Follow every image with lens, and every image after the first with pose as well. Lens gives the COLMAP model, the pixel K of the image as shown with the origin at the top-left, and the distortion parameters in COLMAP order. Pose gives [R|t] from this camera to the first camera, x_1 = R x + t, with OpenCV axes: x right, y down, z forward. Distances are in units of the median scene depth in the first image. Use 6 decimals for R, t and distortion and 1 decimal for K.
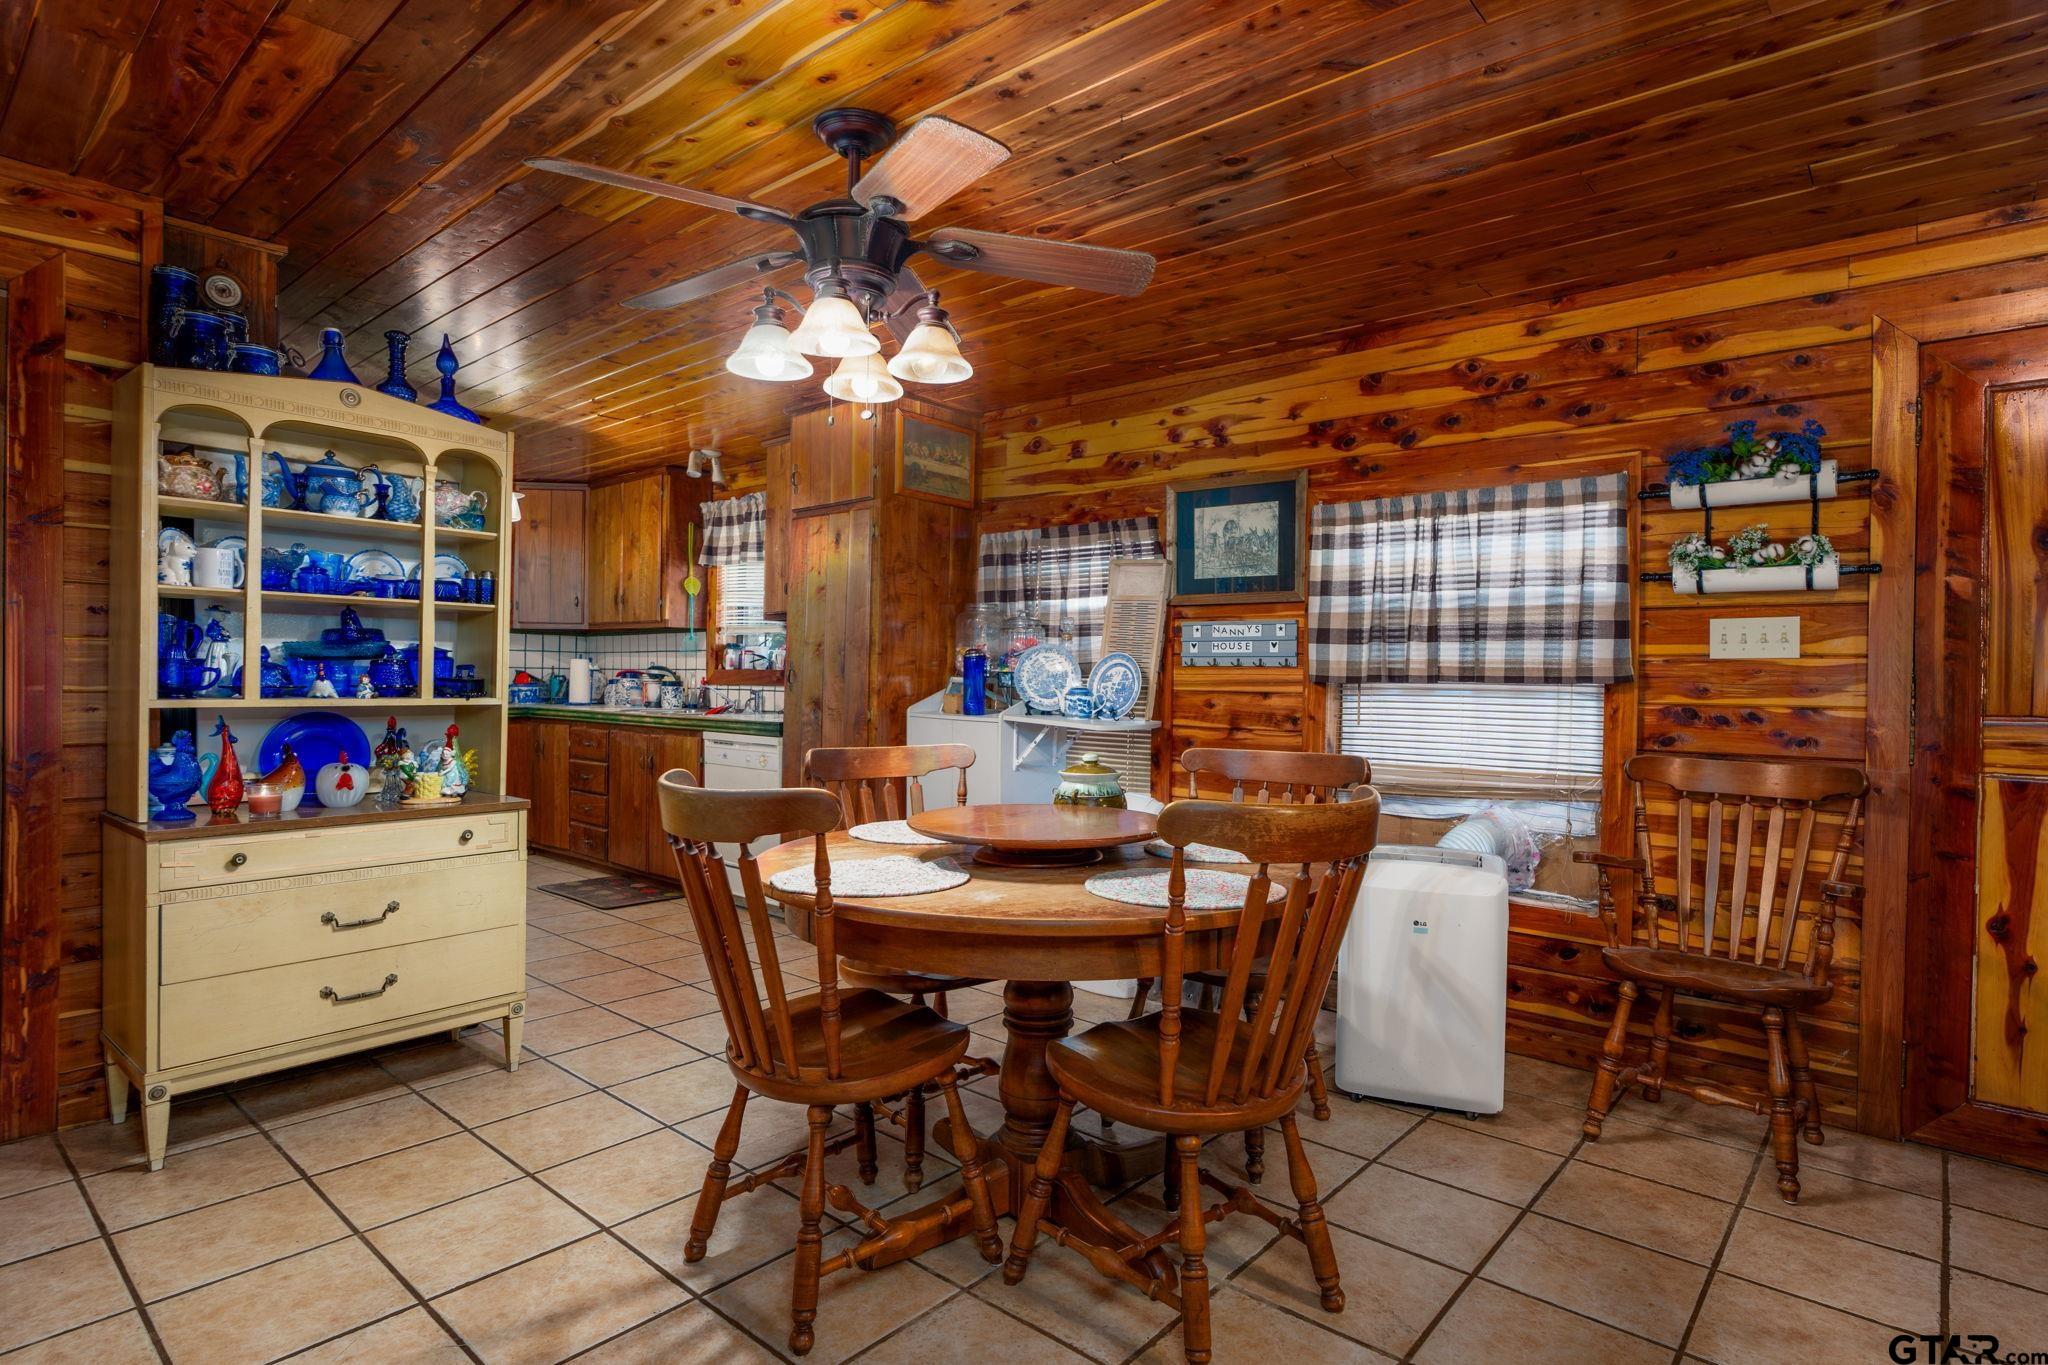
lens RADIAL K [[1069.5, 0, 1016.7], [0, 1069.5, 676.0], [0, 0, 1]] dist [-0.001776, -0.000196]
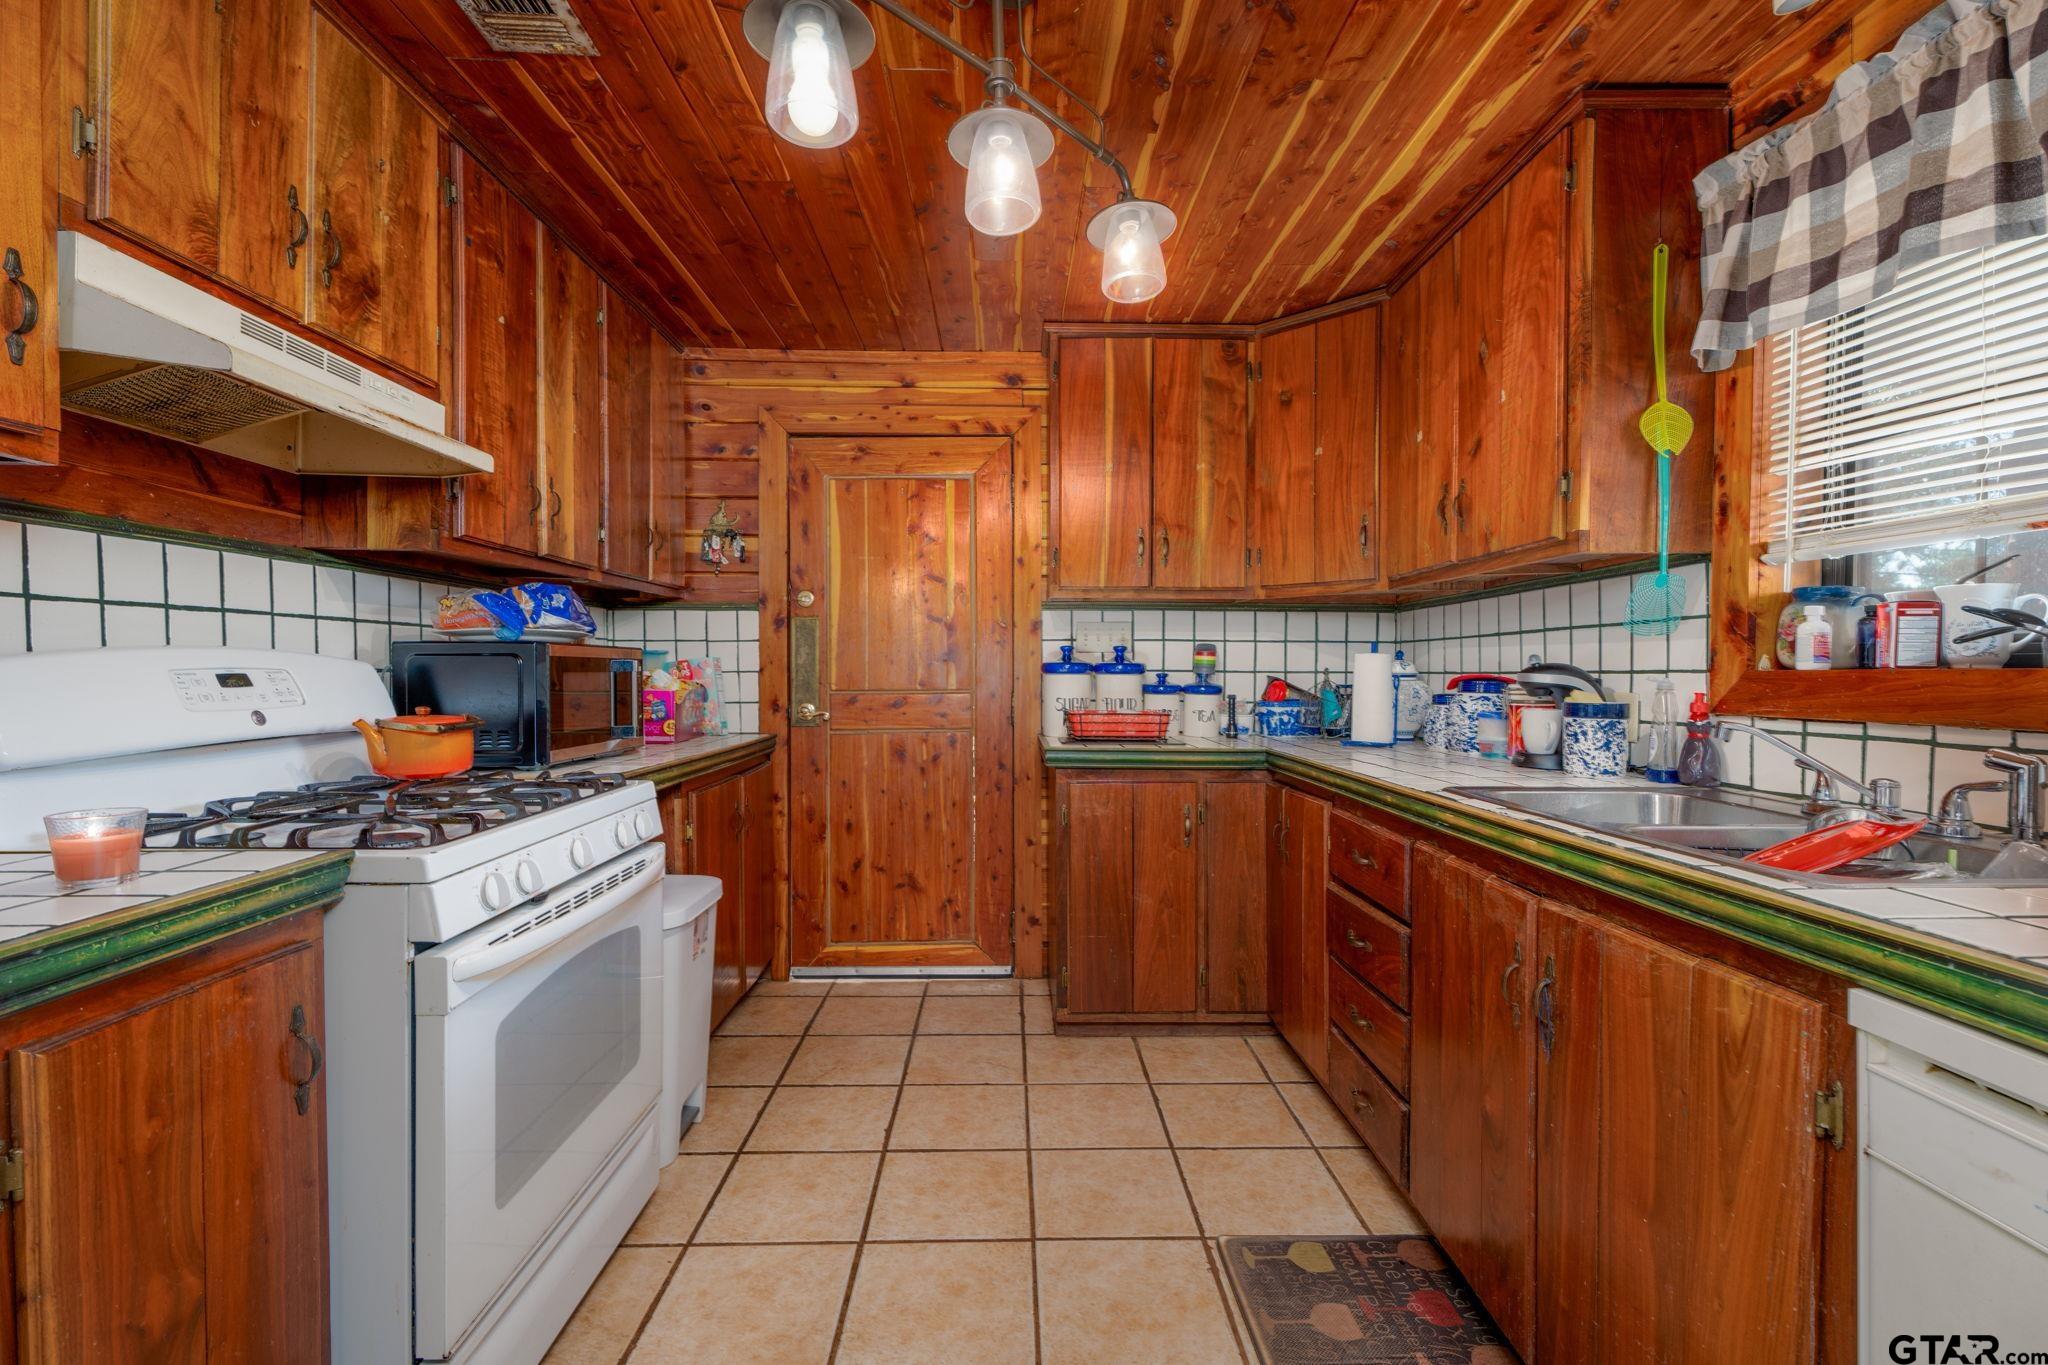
lens RADIAL K [[904.7, 0, 1020.6], [0, 904.7, 685.2], [0, 0, 1]] dist [0.000763, -0.000155]
pose [[0.675706, 0.000427, -0.737171, -0.226906], [0.003750, 0.999985, 0.004016, -0.003749], [0.737161, -0.005477, 0.675694, 0.643890]]
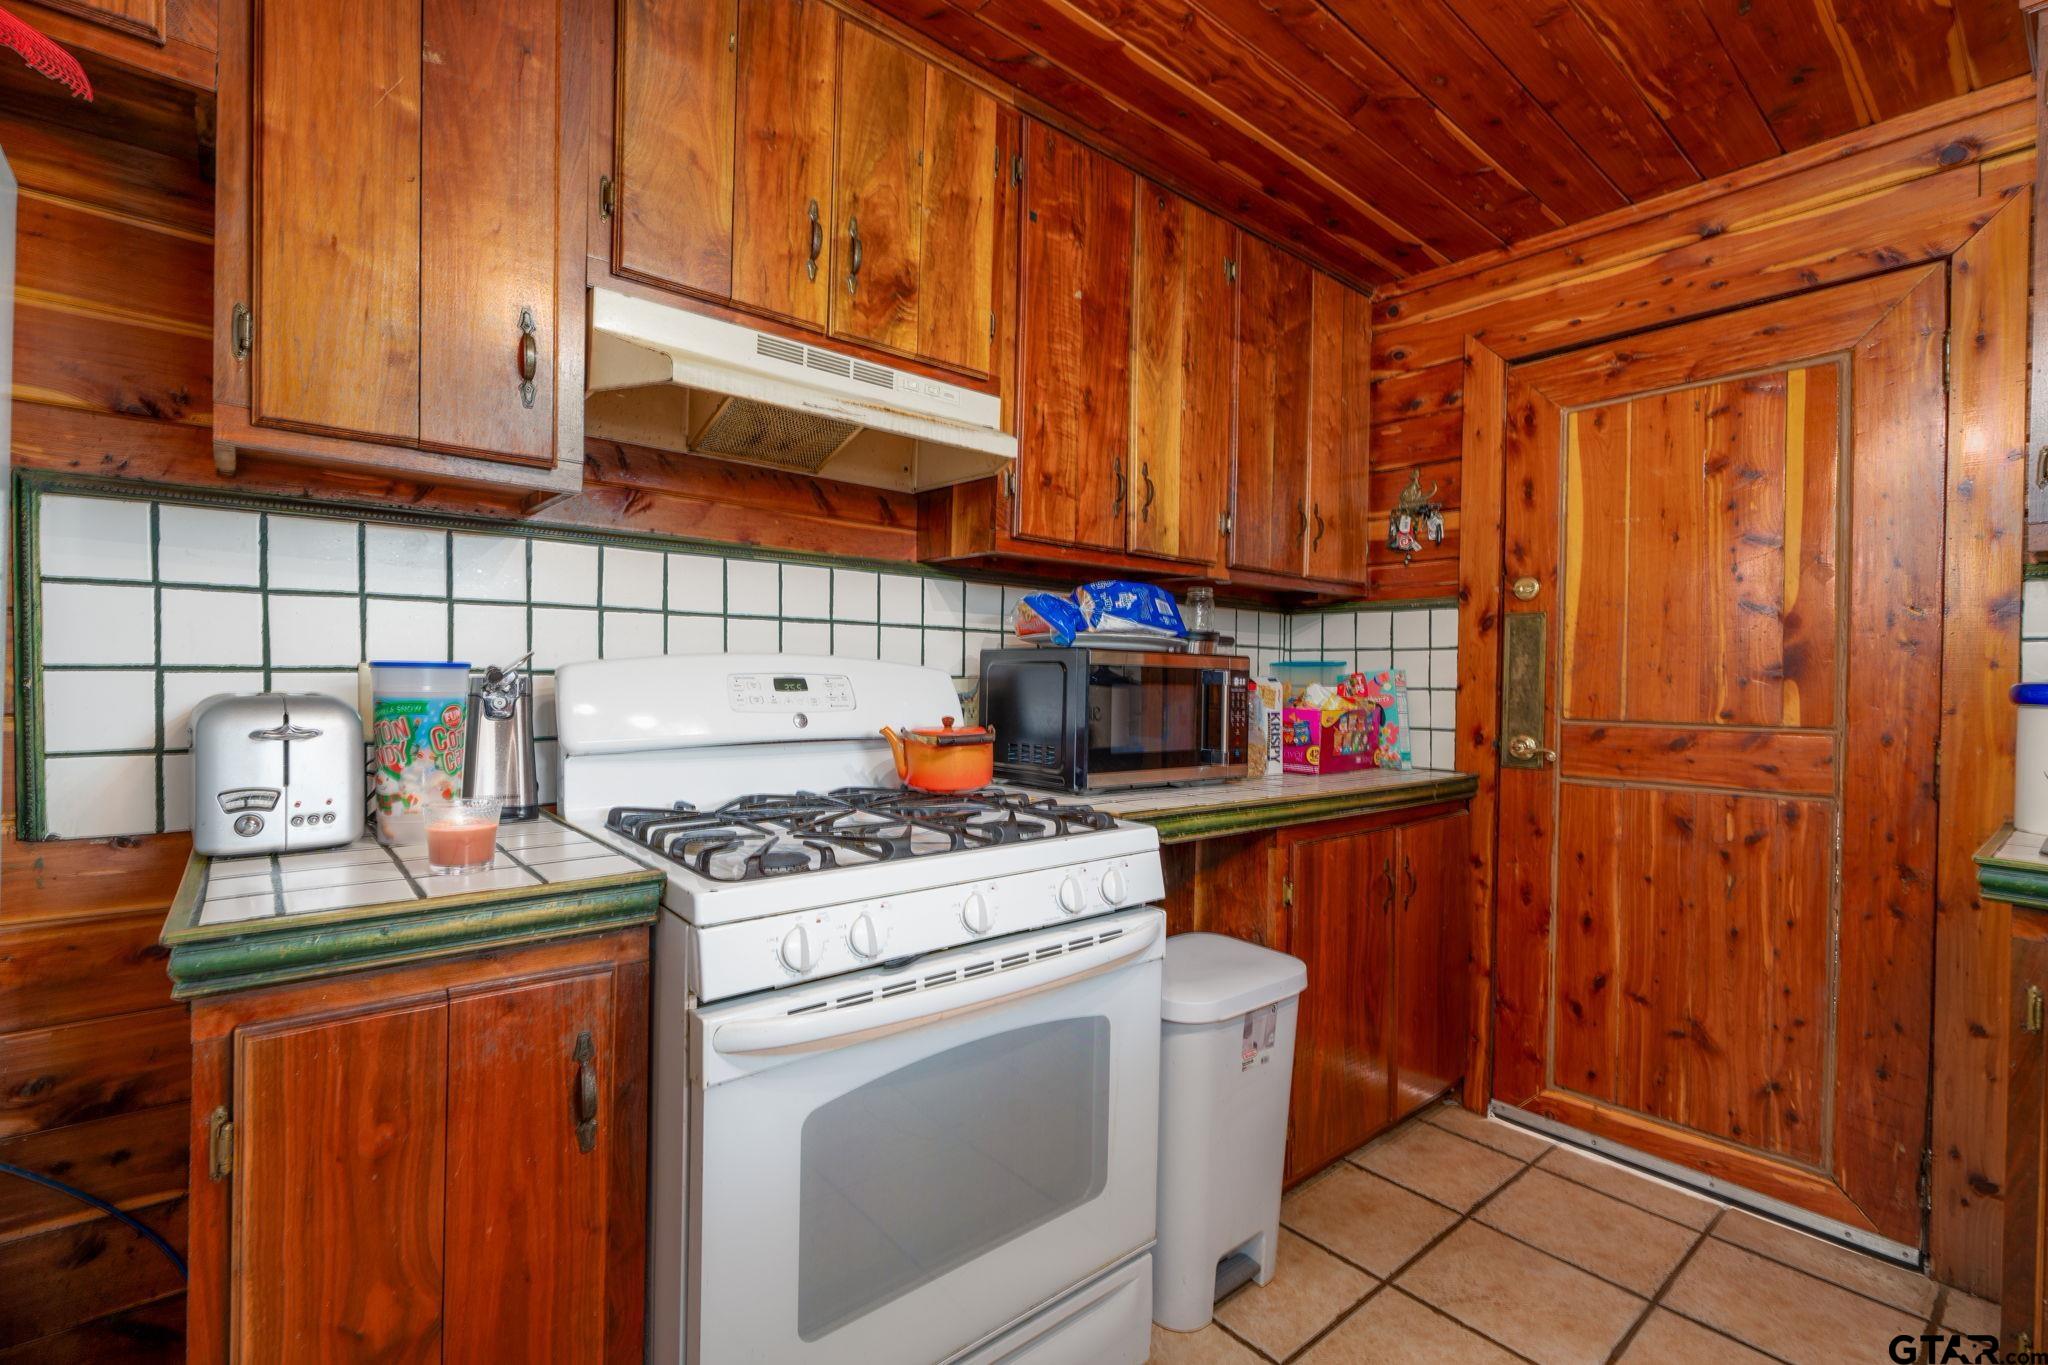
lens RADIAL K [[904.7, 0, 1020.6], [0, 904.7, 685.2], [0, 0, 1]] dist [0.000763, -0.000155]
pose [[-0.144641, -0.007530, -0.989455, -0.273053], [-0.026367, 0.999645, -0.003753, -0.004785], [0.989133, 0.025546, -0.144789, 0.715012]]
